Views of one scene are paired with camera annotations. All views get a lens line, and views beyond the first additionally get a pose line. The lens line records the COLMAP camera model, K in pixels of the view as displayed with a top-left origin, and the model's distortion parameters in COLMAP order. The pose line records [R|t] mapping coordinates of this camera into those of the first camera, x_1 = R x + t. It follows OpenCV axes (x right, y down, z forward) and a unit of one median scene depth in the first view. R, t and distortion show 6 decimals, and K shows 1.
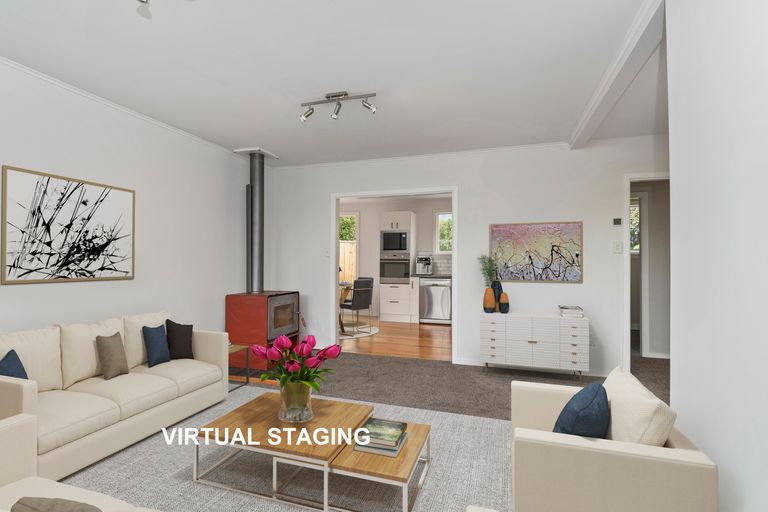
lens RADIAL K [[367.7, 0, 384.0], [0, 367.7, 256.0], [0, 0, 1]] dist [-0.000968, -0.000165]
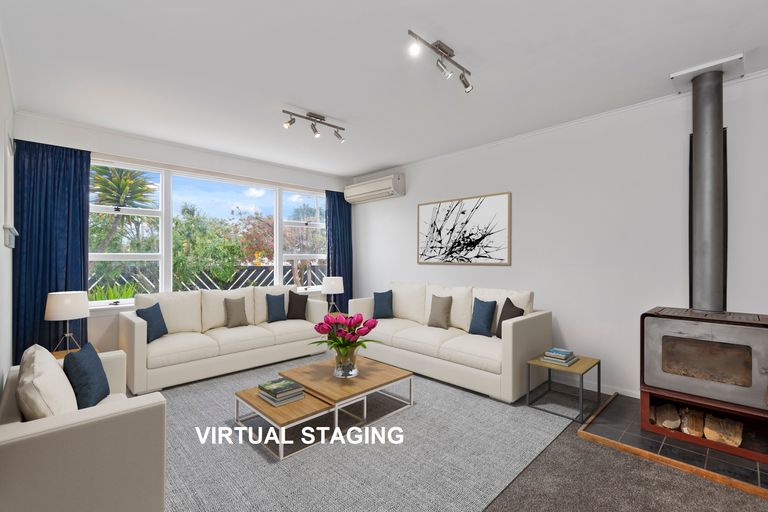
lens RADIAL K [[352.6, 0, 384.0], [0, 352.6, 256.0], [0, 0, 1]] dist [-0.000296, -0.000016]
pose [[-0.453262, -0.010204, -0.891319, 0.636158], [0.014551, 0.999717, -0.018845, 0.057240], [0.891259, -0.021511, -0.452985, 1.405440]]
